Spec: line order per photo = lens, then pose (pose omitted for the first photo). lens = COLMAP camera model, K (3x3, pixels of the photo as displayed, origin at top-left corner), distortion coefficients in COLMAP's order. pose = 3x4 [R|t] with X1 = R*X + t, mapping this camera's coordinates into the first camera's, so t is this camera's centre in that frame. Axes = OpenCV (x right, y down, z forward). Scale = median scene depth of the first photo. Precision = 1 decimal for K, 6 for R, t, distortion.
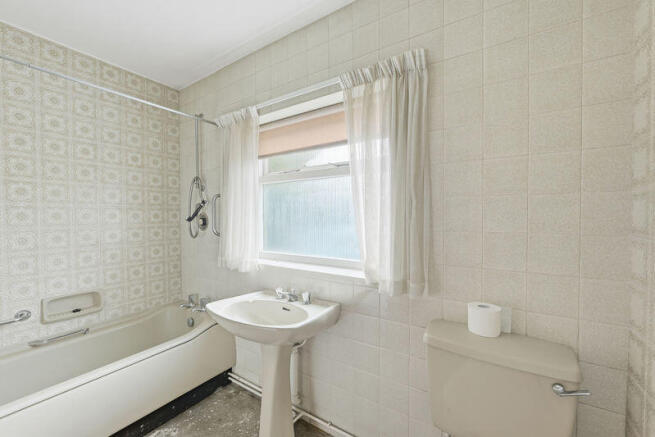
lens RADIAL K [[261.9, 0, 329.5], [0, 261.9, 221.0], [0, 0, 1]] dist [-0.013610, 0.001130]
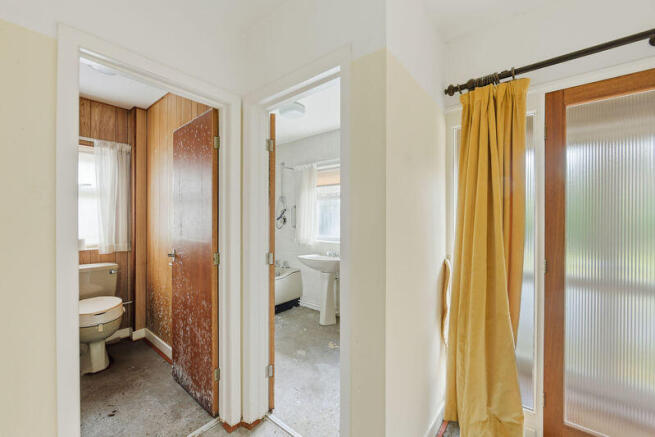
lens RADIAL K [[261.9, 0, 329.5], [0, 261.9, 219.5], [0, 0, 1]] dist [-0.013610, 0.001130]
pose [[0.995665, 0.009080, -0.092572, 0.010206], [-0.010749, 0.999788, -0.017554, 0.029442], [0.092393, 0.018473, 0.995551, -0.939464]]
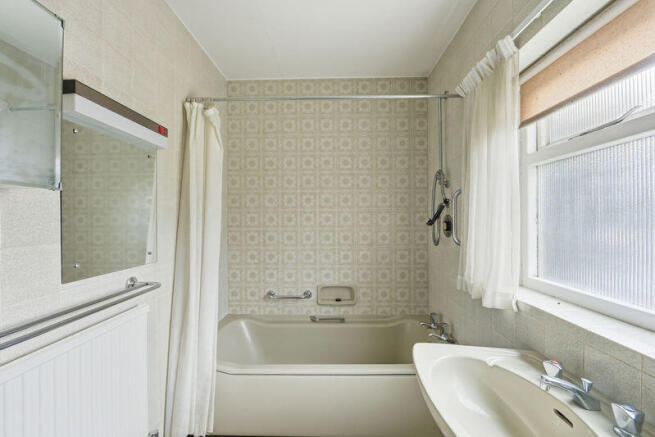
lens RADIAL K [[261.9, 0, 329.9], [0, 261.9, 220.5], [0, 0, 1]] dist [-0.013610, 0.001130]
pose [[0.523709, 0.003751, -0.851889, 0.005977], [-0.014387, 0.999887, -0.004442, -0.006487], [0.851776, 0.014582, 0.523704, 0.322437]]
